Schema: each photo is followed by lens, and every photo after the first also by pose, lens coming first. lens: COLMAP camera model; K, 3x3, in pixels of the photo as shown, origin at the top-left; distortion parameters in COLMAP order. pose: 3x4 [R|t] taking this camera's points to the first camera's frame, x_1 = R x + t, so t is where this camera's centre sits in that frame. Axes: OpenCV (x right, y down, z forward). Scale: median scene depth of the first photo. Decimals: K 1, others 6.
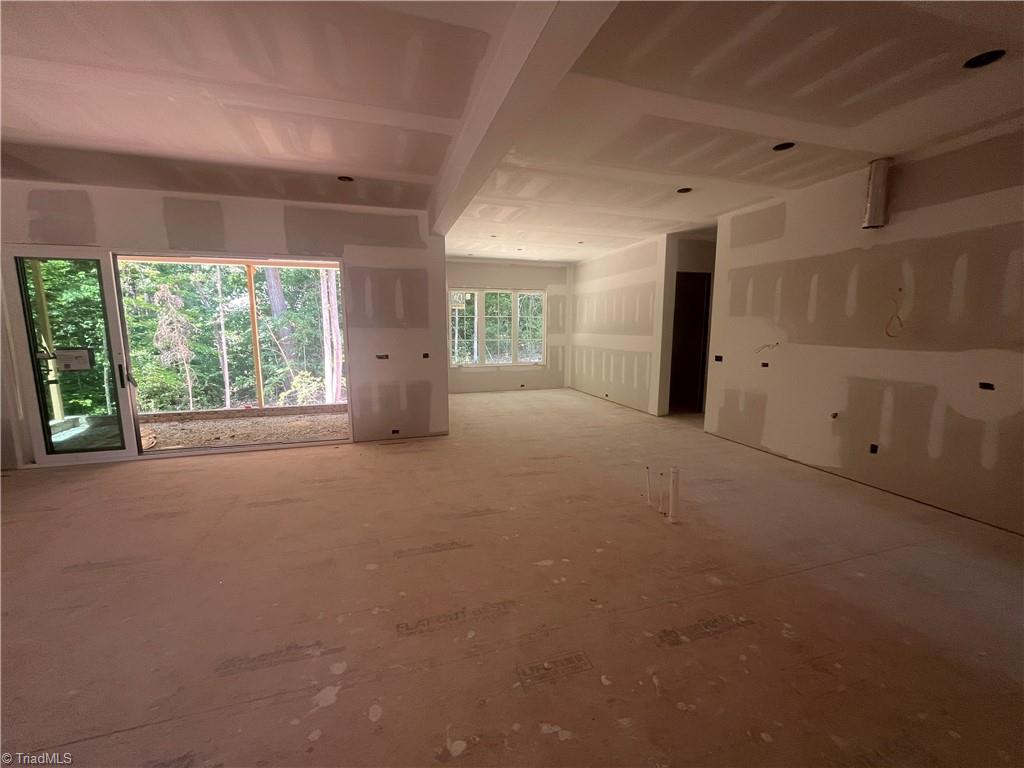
lens RADIAL K [[409.1, 0, 512.0], [0, 409.1, 384.0], [0, 0, 1]] dist [-0.001694, -0.000228]
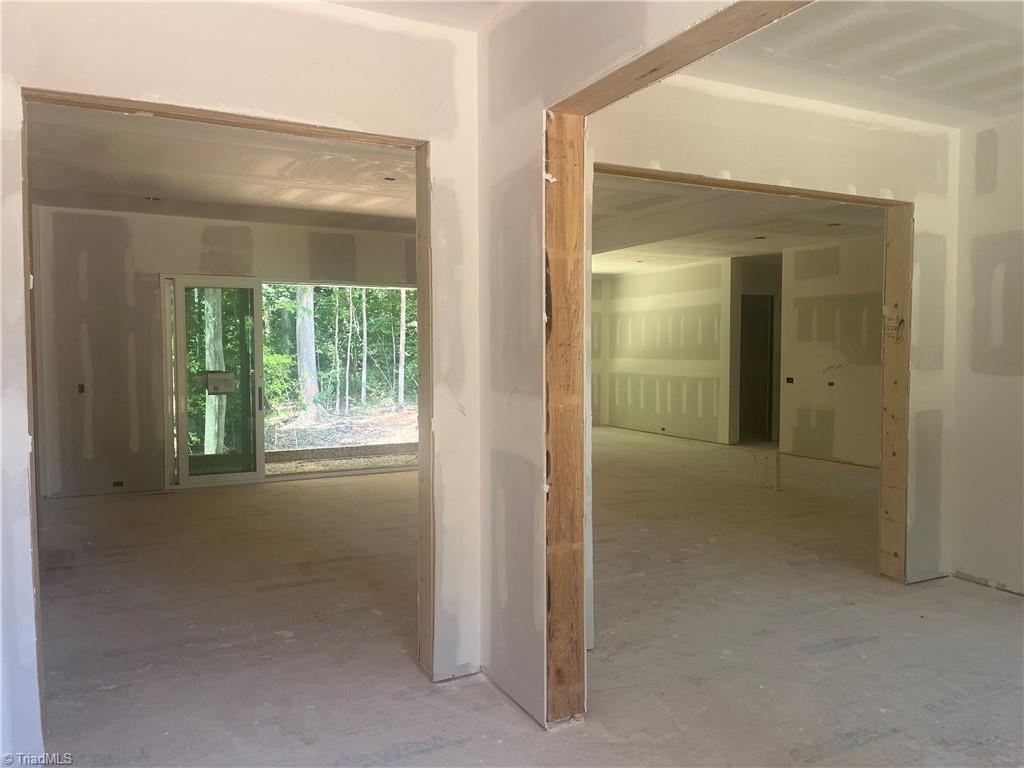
lens RADIAL K [[776.2, 0, 512.0], [0, 776.2, 384.0], [0, 0, 1]] dist [0.005506, 0.000921]
pose [[0.985495, -0.008784, 0.169478, -0.455729], [0.024973, 0.995294, -0.093629, 0.098959], [-0.167858, 0.096504, 0.981076, -0.710706]]
